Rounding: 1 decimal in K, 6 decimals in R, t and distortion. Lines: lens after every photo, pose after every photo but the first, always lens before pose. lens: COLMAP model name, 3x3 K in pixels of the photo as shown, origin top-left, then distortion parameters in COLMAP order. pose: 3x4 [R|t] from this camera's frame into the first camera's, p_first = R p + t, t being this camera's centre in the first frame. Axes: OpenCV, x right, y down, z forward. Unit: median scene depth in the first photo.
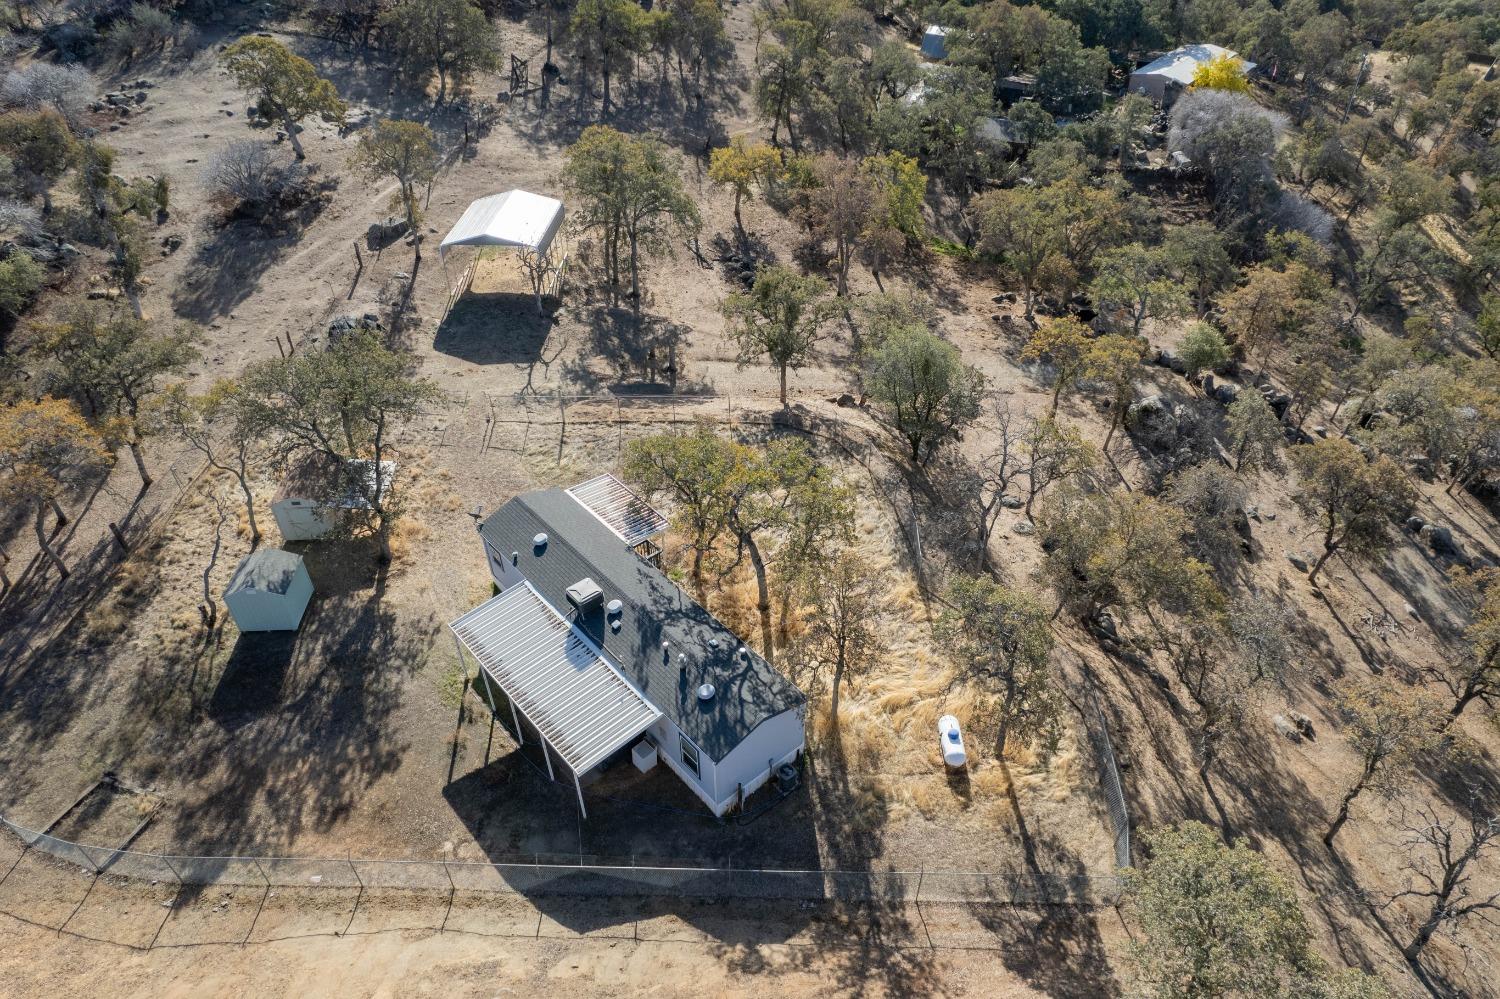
lens RADIAL K [[949.7, 0, 750.0], [0, 949.7, 499.5], [0, 0, 1]] dist [-0.066179, 0.062250]
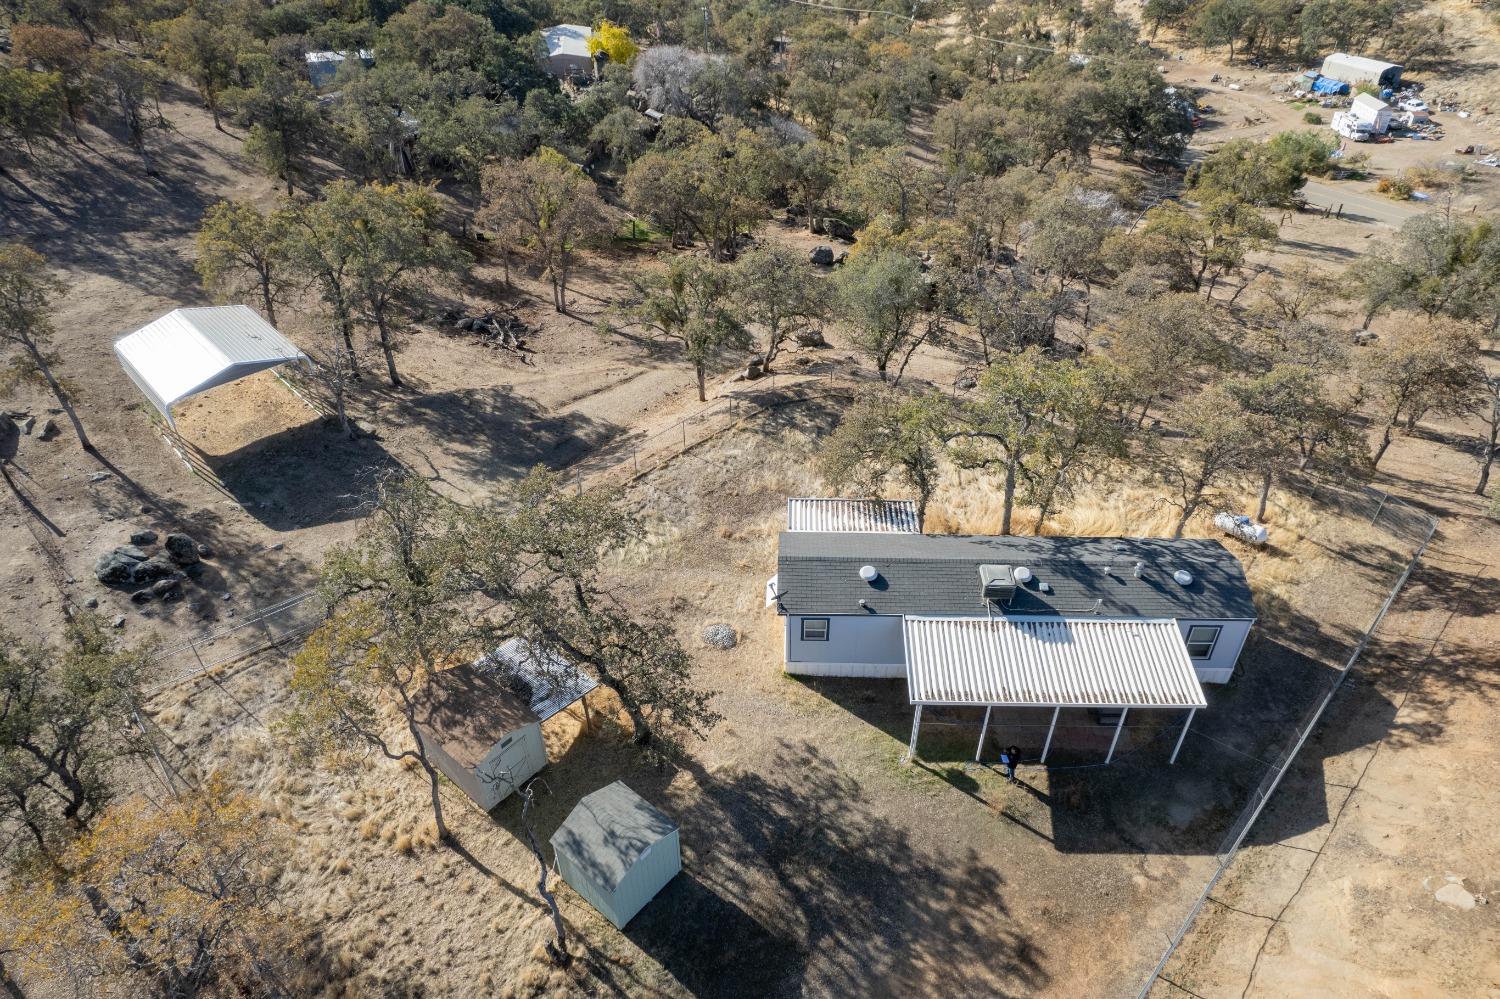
lens RADIAL K [[949.7, 0, 750.0], [0, 949.7, 499.5], [0, 0, 1]] dist [-0.066179, 0.062250]
pose [[0.682953, -0.439023, 0.583809, -0.772809], [0.455760, 0.880688, 0.129118, -0.175996], [-0.570840, 0.177895, 0.801558, 0.390182]]
